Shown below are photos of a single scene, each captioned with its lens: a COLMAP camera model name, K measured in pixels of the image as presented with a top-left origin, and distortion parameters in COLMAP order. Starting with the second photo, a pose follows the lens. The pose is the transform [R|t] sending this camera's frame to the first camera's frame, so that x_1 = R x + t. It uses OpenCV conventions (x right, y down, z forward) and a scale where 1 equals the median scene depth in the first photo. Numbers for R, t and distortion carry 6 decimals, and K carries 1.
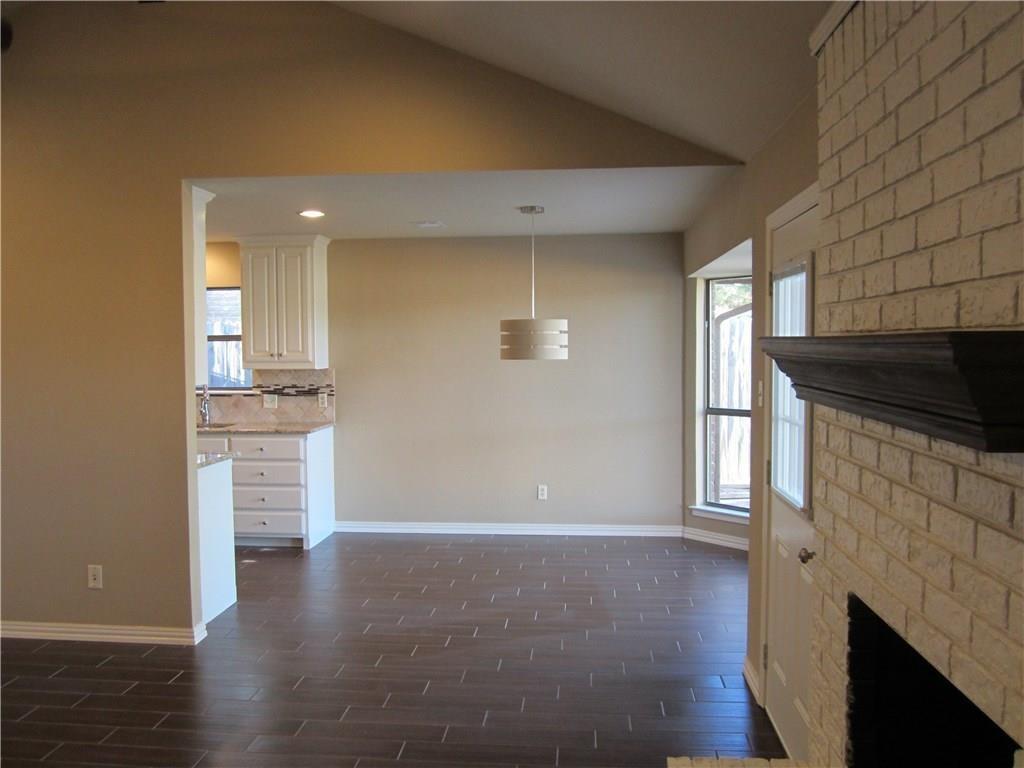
lens RADIAL K [[853.8, 0, 530.7], [0, 853.8, 387.8], [0, 0, 1]] dist [-0.005631, -0.104433]
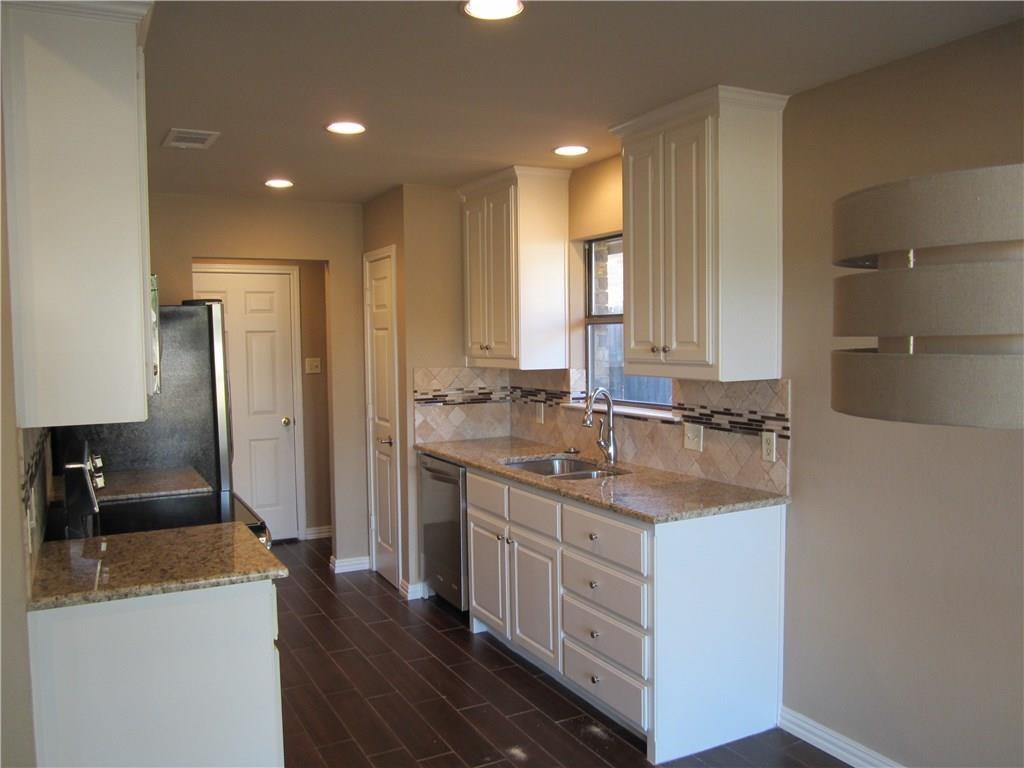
lens RADIAL K [[853.8, 0, 530.7], [0, 853.8, 387.8], [0, 0, 1]] dist [-0.005631, -0.104433]
pose [[0.528197, 0.054745, -0.847355, 0.083591], [-0.031085, 0.998497, 0.045133, -0.034688], [0.848553, 0.002501, 0.529105, 0.639378]]
